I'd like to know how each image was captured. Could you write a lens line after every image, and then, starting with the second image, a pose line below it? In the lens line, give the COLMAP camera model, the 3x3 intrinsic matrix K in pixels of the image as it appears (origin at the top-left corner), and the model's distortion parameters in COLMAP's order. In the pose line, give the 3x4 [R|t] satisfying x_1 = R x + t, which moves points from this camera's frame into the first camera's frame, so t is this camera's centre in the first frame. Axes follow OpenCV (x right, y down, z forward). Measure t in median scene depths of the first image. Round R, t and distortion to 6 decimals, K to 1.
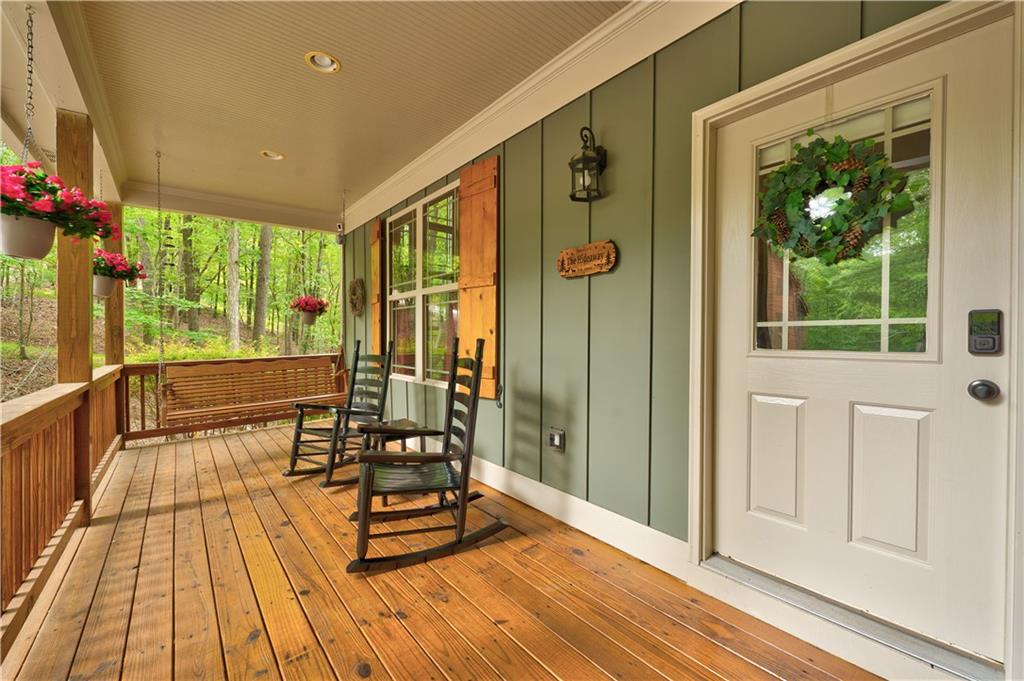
lens RADIAL K [[406.7, 0, 512.7], [0, 406.7, 344.0], [0, 0, 1]] dist [0.000145, -0.000280]
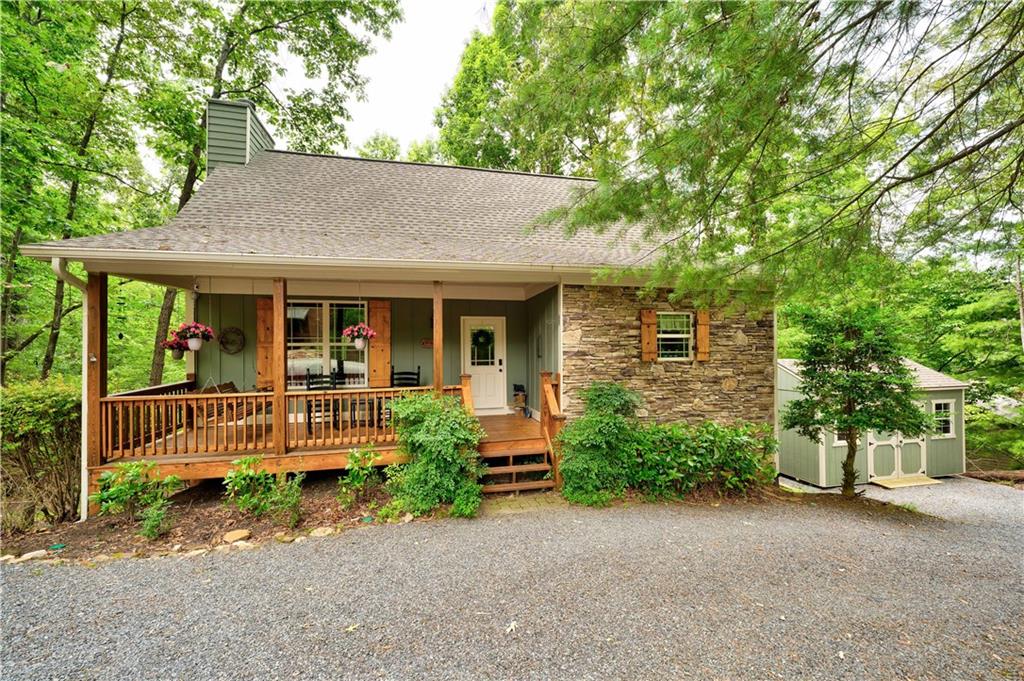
lens RADIAL K [[406.7, 0, 512.7], [0, 406.7, 344.0], [0, 0, 1]] dist [0.000145, -0.000280]
pose [[0.443180, -0.000551, 0.896433, -2.096722], [0.019304, 0.999774, -0.008930, -0.113387], [-0.896225, 0.021262, 0.443090, -0.968237]]
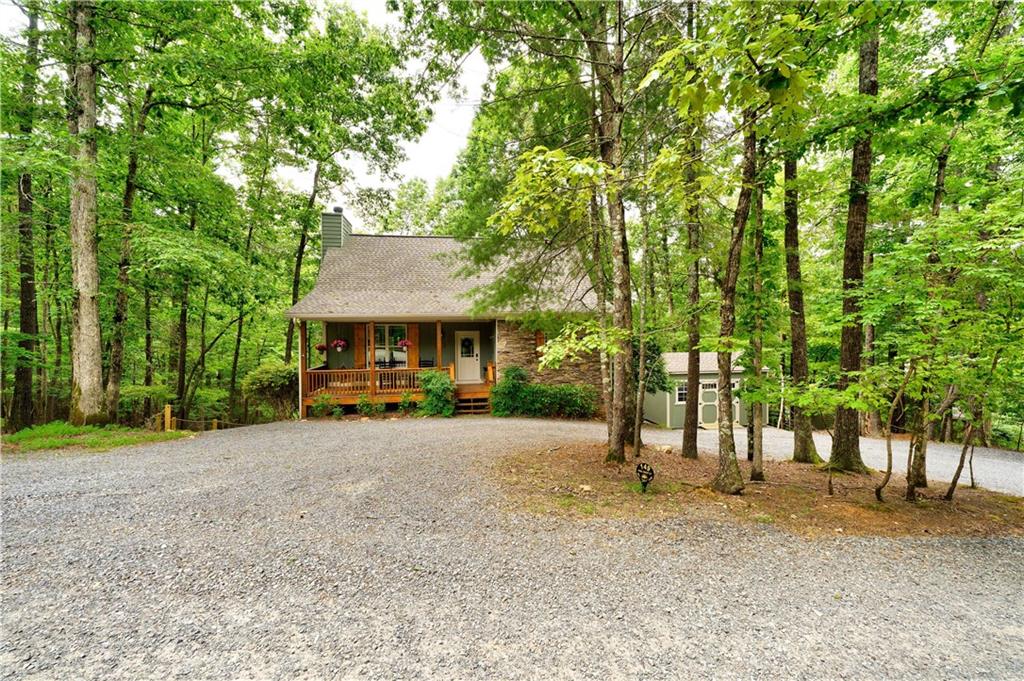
lens RADIAL K [[399.8, 0, 512.0], [0, 399.8, 340.5], [0, 0, 1]] dist [-0.000324, -0.000133]
pose [[0.507257, -0.022064, 0.861513, -3.874072], [0.020756, 0.999695, 0.013382, -0.269597], [-0.861545, 0.011094, 0.507560, -2.700968]]
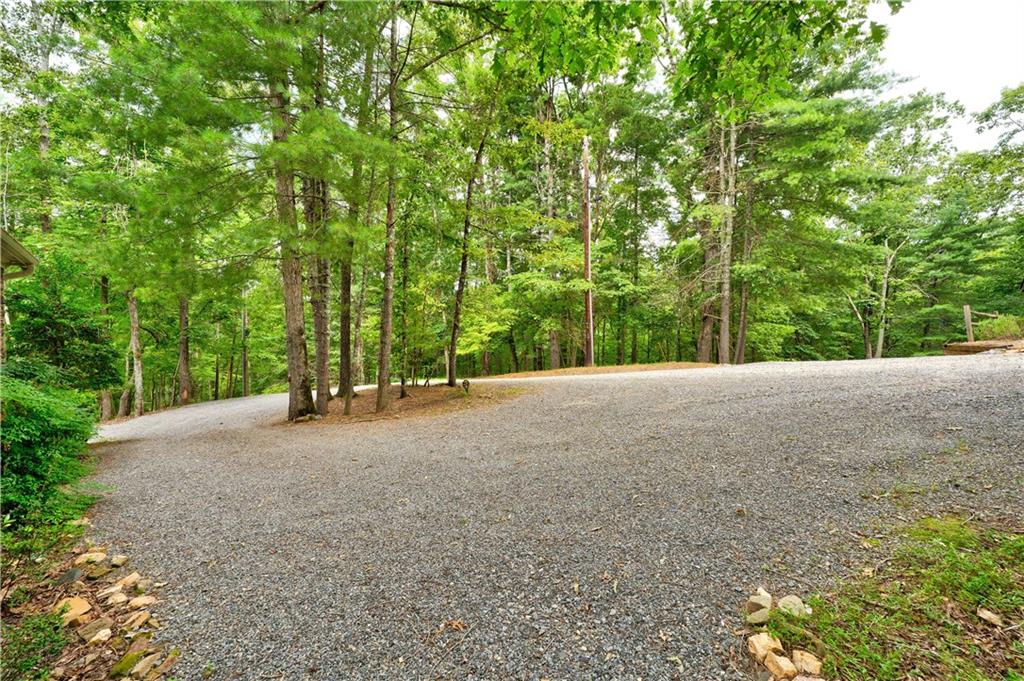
lens RADIAL K [[406.7, 0, 512.7], [0, 406.7, 344.0], [0, 0, 1]] dist [0.000145, -0.000280]
pose [[-0.995631, -0.007597, -0.093065, -2.045968], [-0.008930, 0.999863, 0.013914, -0.024924], [0.092946, 0.014684, -0.995563, 1.411319]]
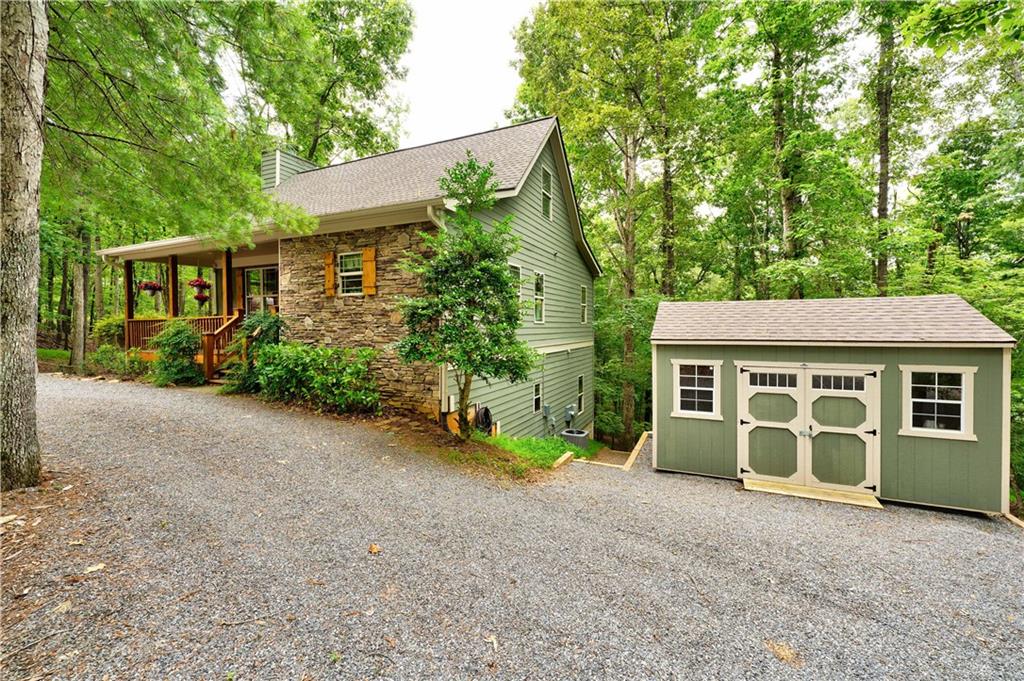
lens RADIAL K [[407.9, 0, 514.2], [0, 407.9, 334.3], [0, 0, 1]] dist [0.002077, -0.000173]
pose [[0.890580, -0.020138, 0.454380, 0.113454], [0.015576, 0.999784, 0.013780, 0.206525], [-0.454559, -0.005194, 0.890702, -3.560956]]
